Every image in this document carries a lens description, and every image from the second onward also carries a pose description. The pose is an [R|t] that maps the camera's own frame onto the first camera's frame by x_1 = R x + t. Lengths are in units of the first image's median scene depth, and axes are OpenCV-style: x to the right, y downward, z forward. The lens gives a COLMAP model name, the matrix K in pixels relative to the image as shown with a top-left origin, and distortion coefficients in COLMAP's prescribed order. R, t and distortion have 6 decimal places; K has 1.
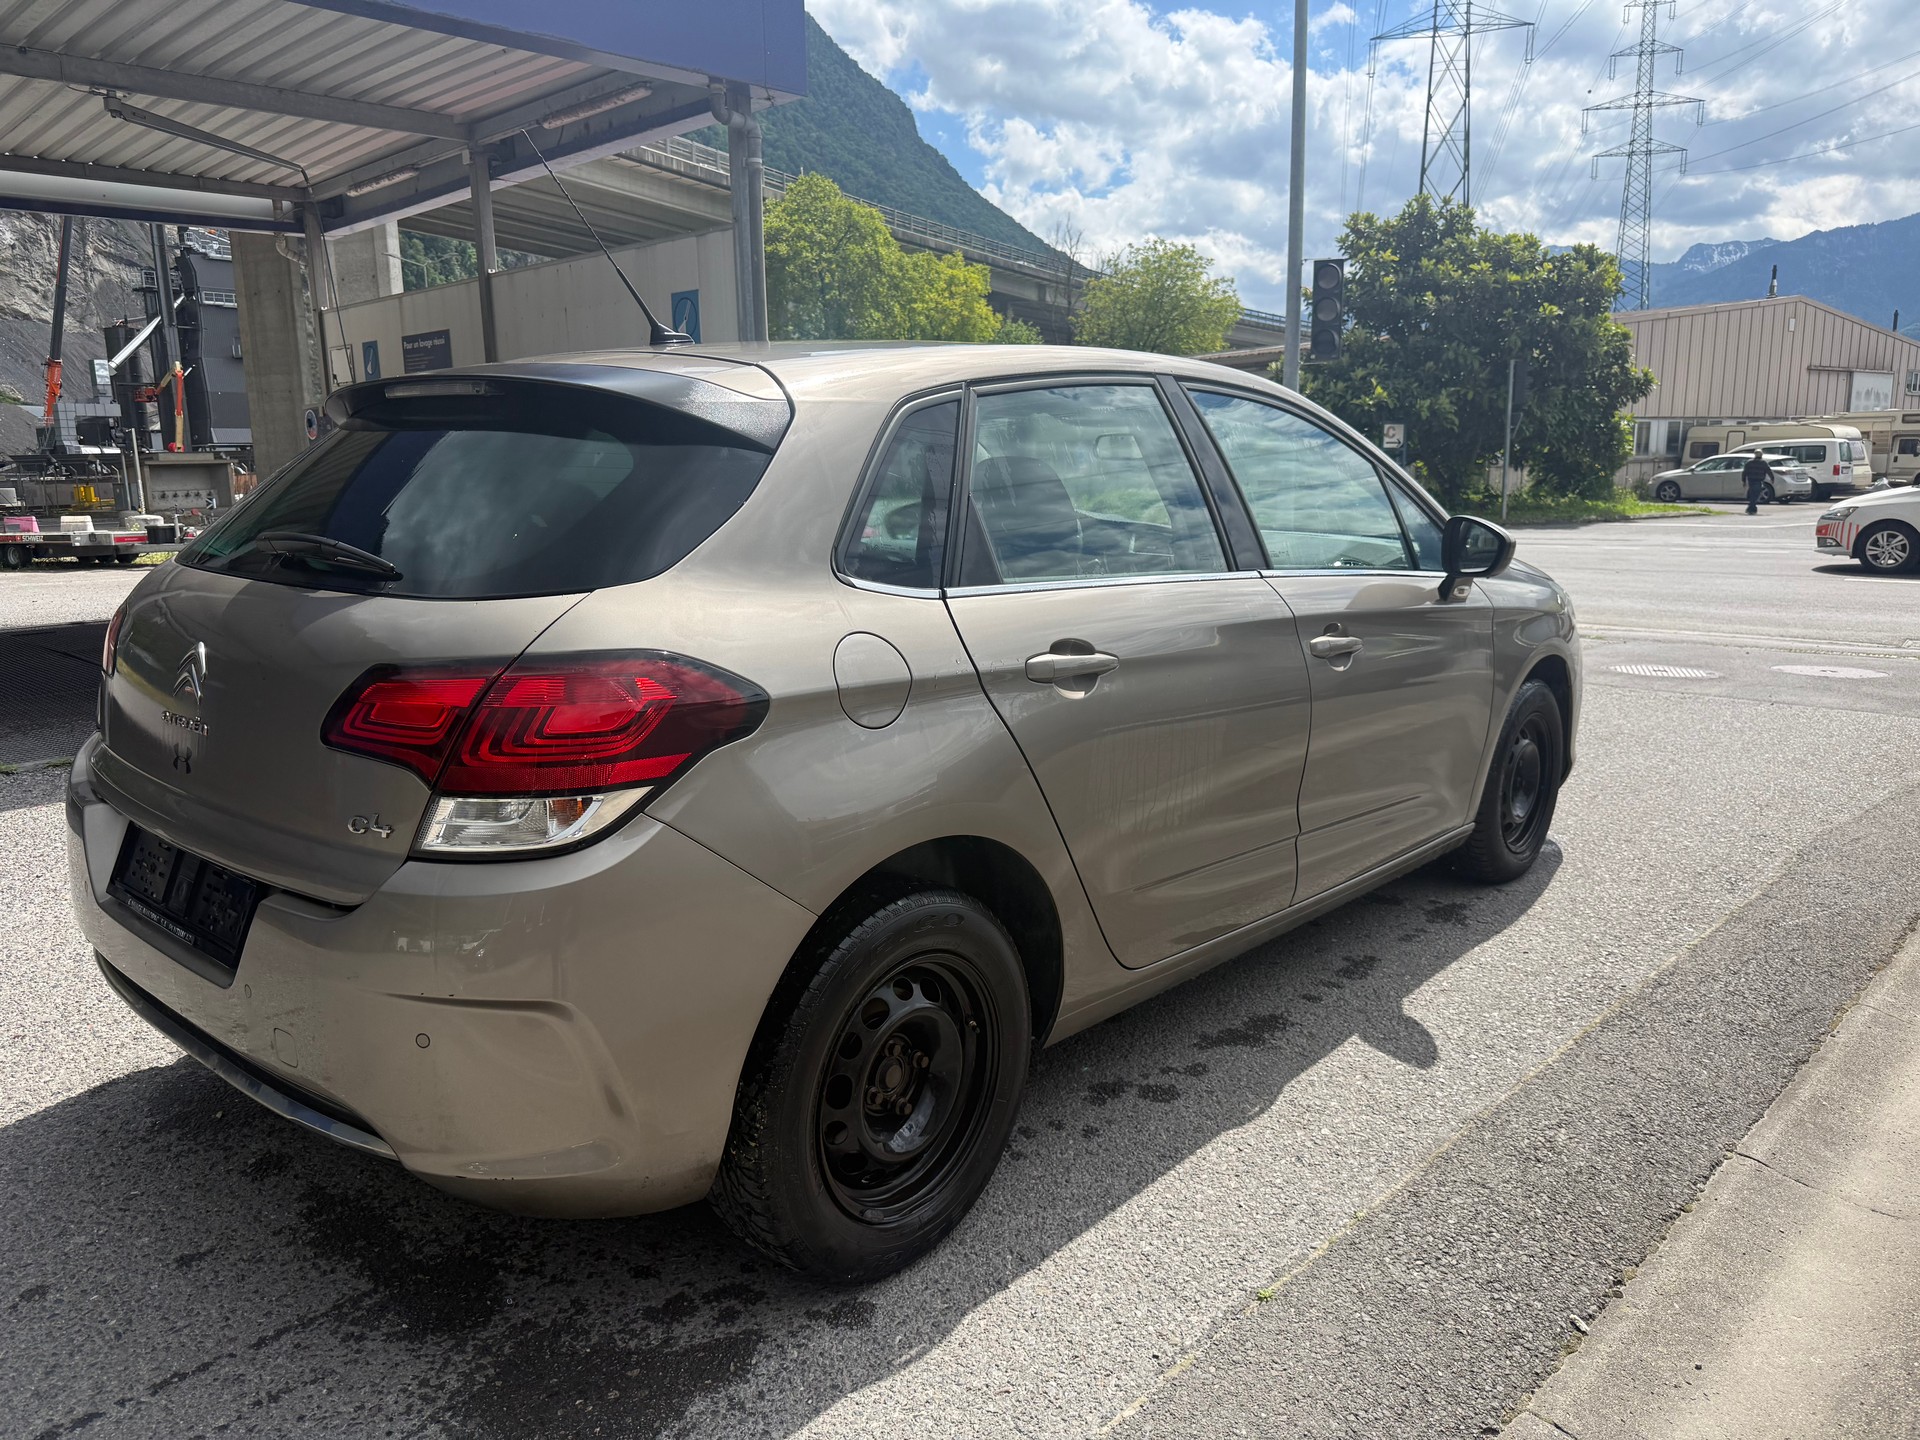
lens RADIAL K [[1381.3, 0, 960.0], [0, 1381.3, 720.0], [0, 0, 1]] dist [-0.000733, -0.006494]
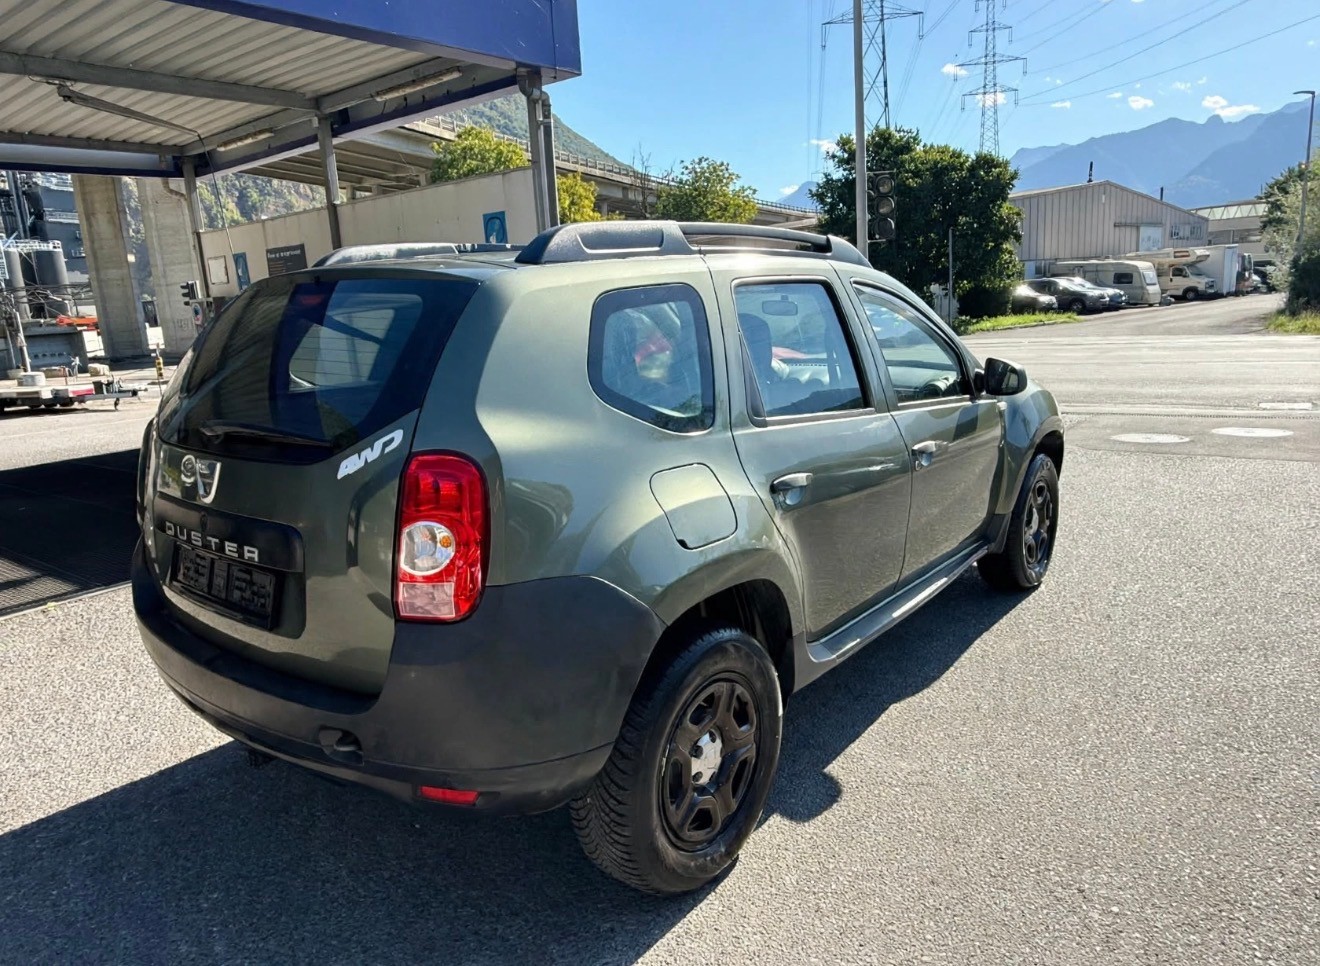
lens RADIAL K [[897.8, 0, 654.7], [0, 897.8, 473.7], [0, 0, 1]] dist [-0.028592, 0.031846]
pose [[0.994571, -0.061304, 0.084086, -0.100770], [0.060954, 0.998118, 0.006724, -0.030307], [-0.084340, -0.001562, 0.996436, 0.053229]]
